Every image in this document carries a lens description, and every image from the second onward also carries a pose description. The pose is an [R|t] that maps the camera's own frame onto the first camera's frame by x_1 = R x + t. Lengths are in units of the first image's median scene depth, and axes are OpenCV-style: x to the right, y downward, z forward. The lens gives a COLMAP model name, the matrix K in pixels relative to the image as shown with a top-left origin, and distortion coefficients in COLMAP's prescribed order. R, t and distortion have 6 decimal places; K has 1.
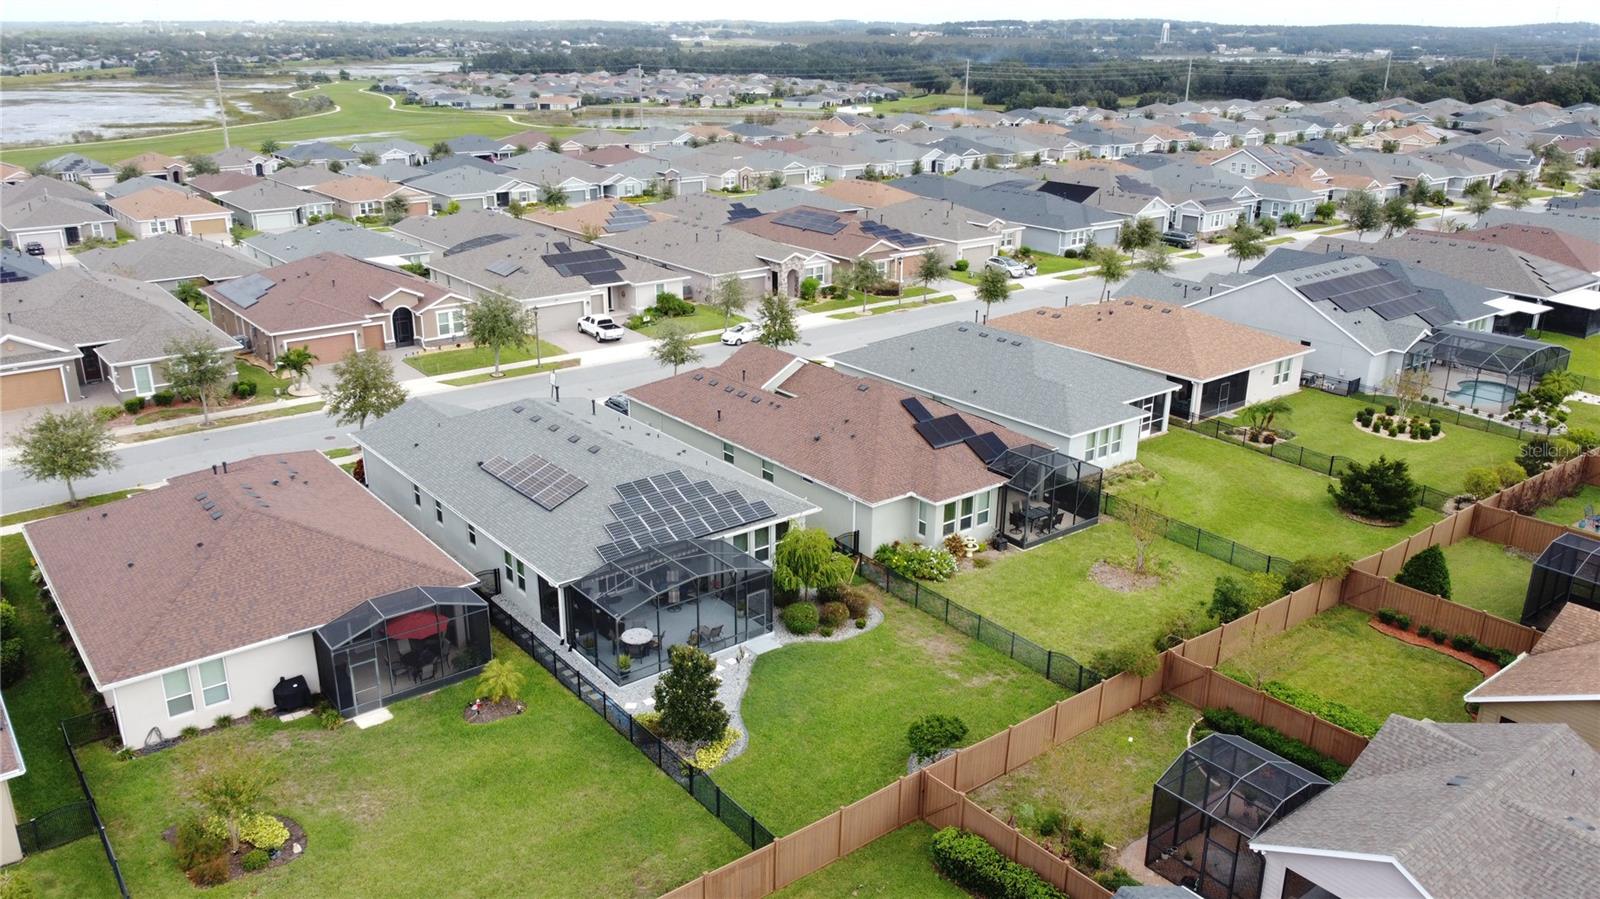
lens RADIAL K [[1228.3, 0, 796.2], [0, 1228.3, 450.4], [0, 0, 1]] dist [-0.002871, -0.004537]
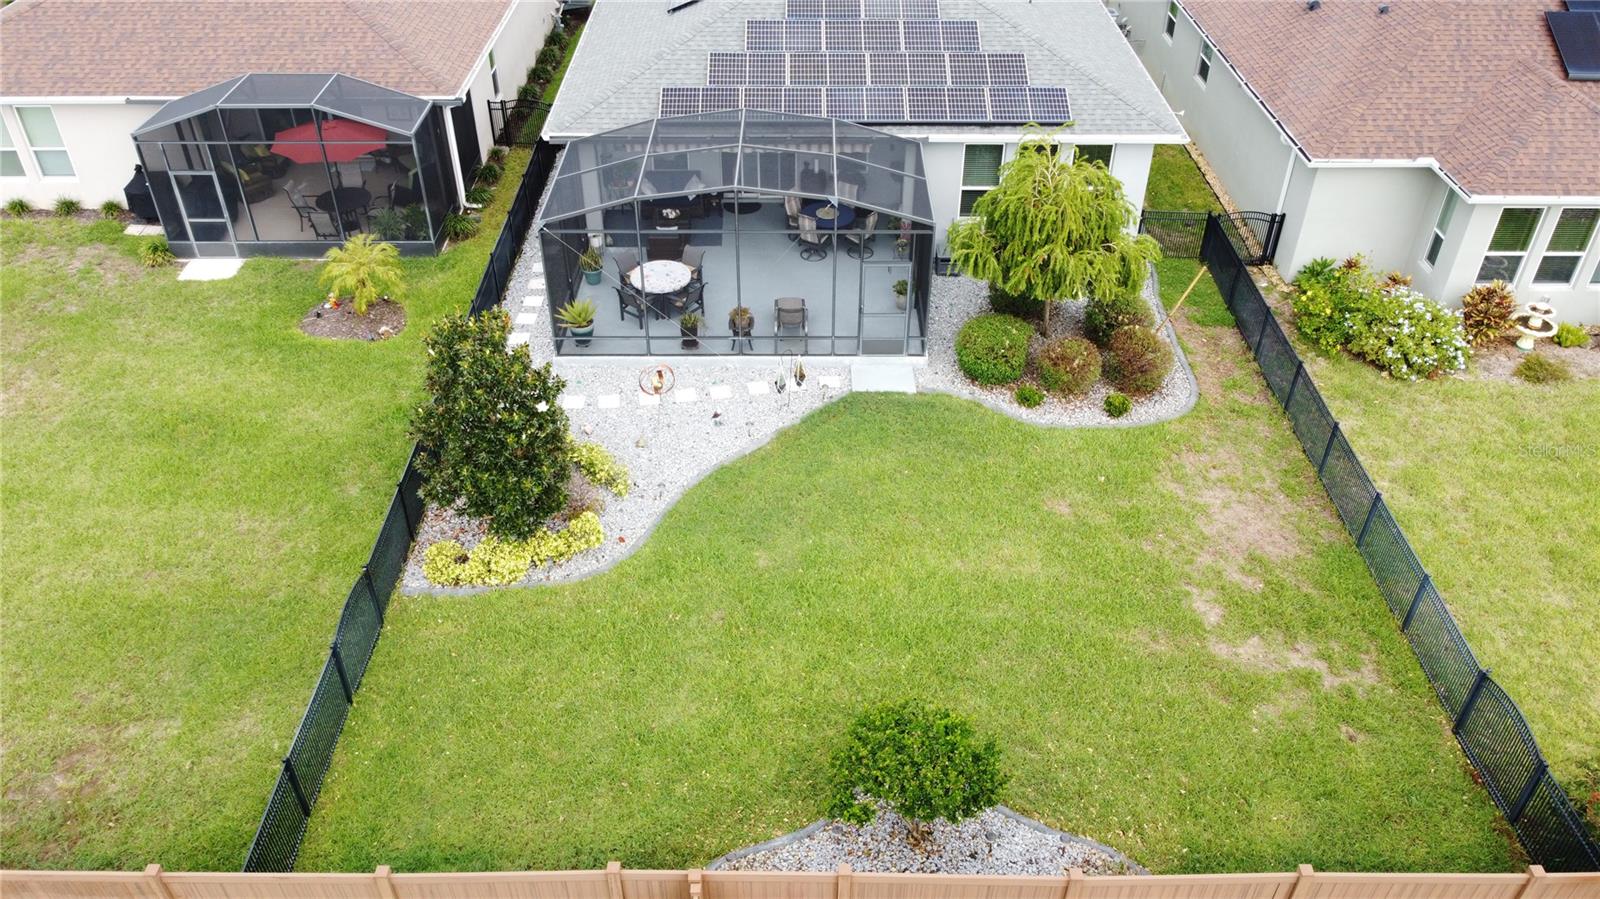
lens RADIAL K [[1228.3, 0, 802.1], [0, 1228.3, 454.4], [0, 0, 1]] dist [-0.002871, -0.004537]
pose [[0.784093, 0.368796, -0.499187, 0.181778], [-0.201046, 0.911864, 0.357889, 0.020985], [0.587179, -0.180258, 0.789131, 0.556099]]
